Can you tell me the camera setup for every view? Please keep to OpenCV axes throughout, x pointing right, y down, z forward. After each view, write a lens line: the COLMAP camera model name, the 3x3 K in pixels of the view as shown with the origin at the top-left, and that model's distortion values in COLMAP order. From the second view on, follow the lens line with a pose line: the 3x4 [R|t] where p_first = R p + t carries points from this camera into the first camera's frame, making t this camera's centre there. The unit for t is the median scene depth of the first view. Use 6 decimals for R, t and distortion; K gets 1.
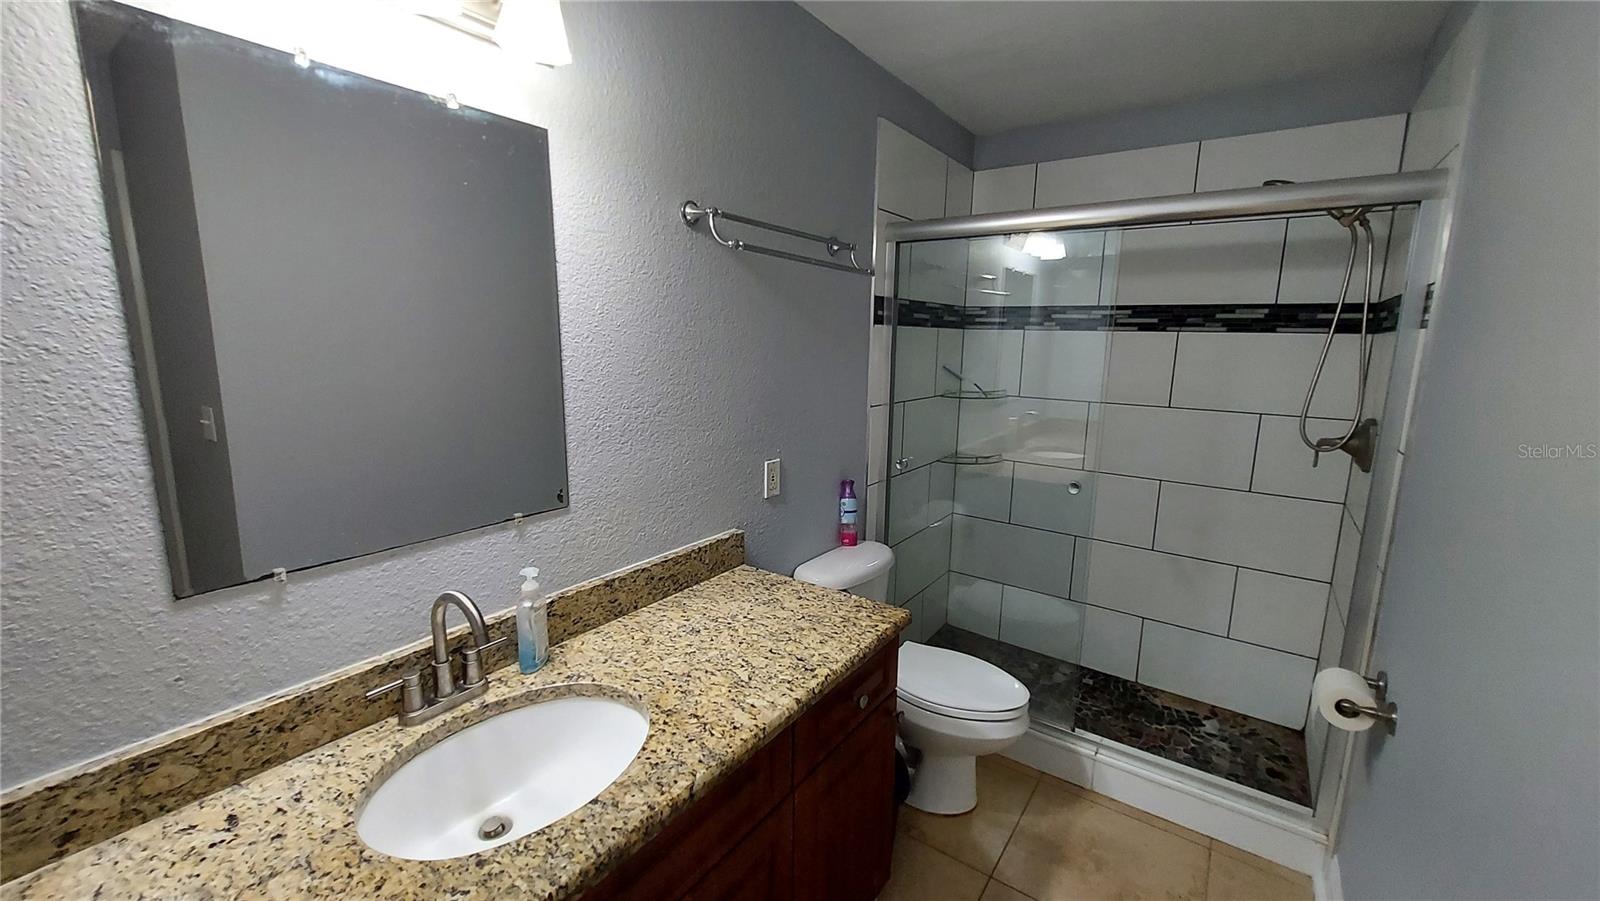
lens RADIAL K [[630.4, 0, 804.0], [0, 630.4, 443.1], [0, 0, 1]] dist [0.010510, -0.002582]
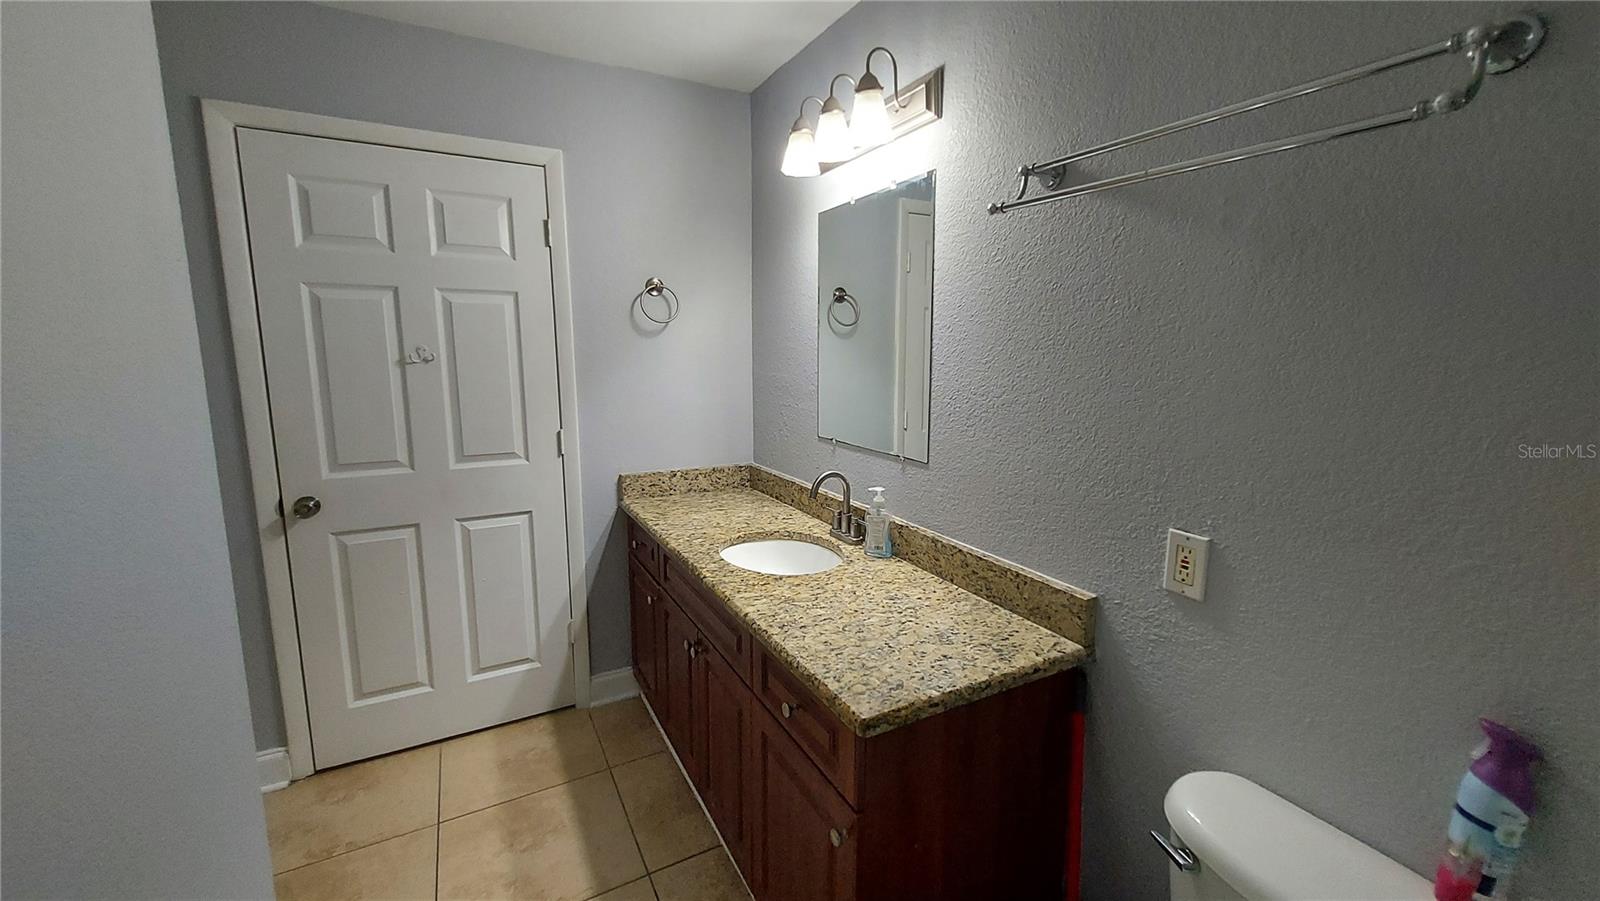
lens RADIAL K [[630.4, 0, 800.2], [0, 630.4, 436.5], [0, 0, 1]] dist [0.010510, -0.002582]
pose [[-0.446164, 0.114554, -0.887590, 0.816234], [-0.151362, 0.967828, 0.200994, -0.159534], [0.882059, 0.224023, -0.414471, 1.241438]]
